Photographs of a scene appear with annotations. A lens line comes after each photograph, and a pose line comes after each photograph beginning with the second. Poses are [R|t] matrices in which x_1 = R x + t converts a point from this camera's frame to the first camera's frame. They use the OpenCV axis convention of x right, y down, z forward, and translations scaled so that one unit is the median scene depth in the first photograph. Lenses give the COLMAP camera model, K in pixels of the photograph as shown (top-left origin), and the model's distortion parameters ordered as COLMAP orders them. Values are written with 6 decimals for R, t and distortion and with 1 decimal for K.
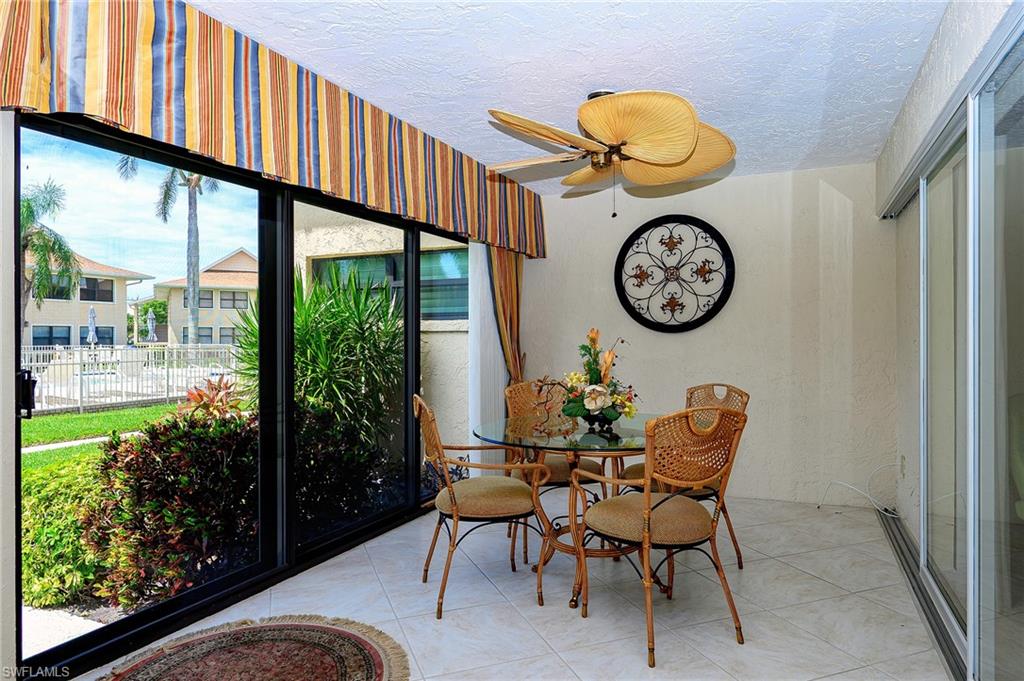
lens RADIAL K [[622.1, 0, 515.0], [0, 622.1, 341.8], [0, 0, 1]] dist [0.006059, 0.001194]
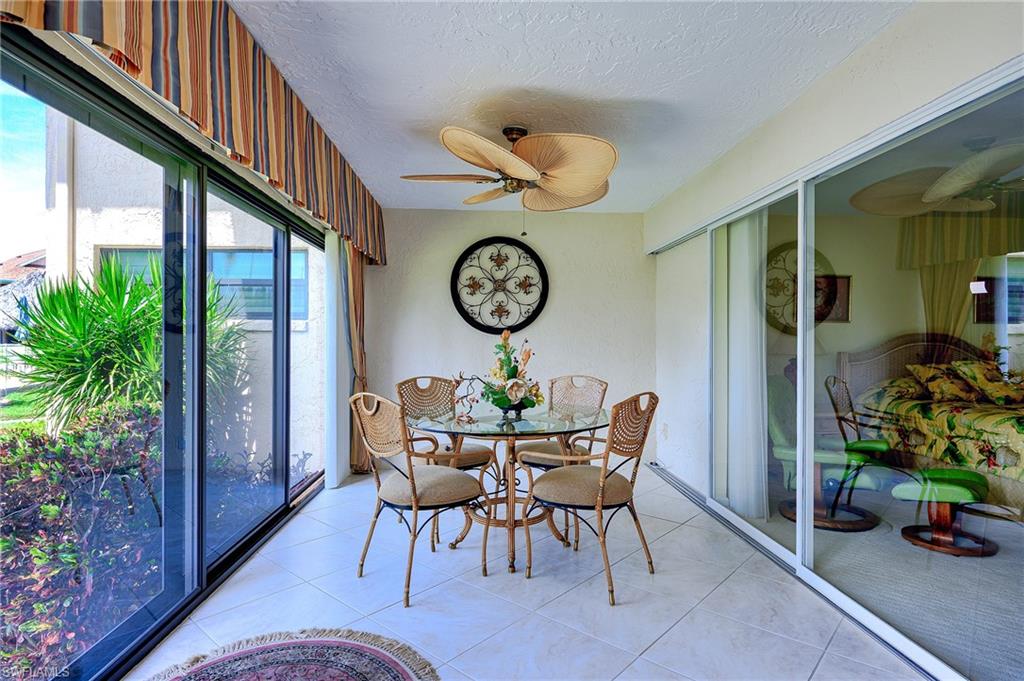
lens RADIAL K [[536.0, 0, 508.2], [0, 536.0, 340.7], [0, 0, 1]] dist [0.003590, -0.000121]
pose [[0.893724, 0.003938, 0.448599, -0.201378], [-0.002116, 0.999987, -0.004561, 0.002177], [-0.448612, 0.003127, 0.893721, 0.067205]]
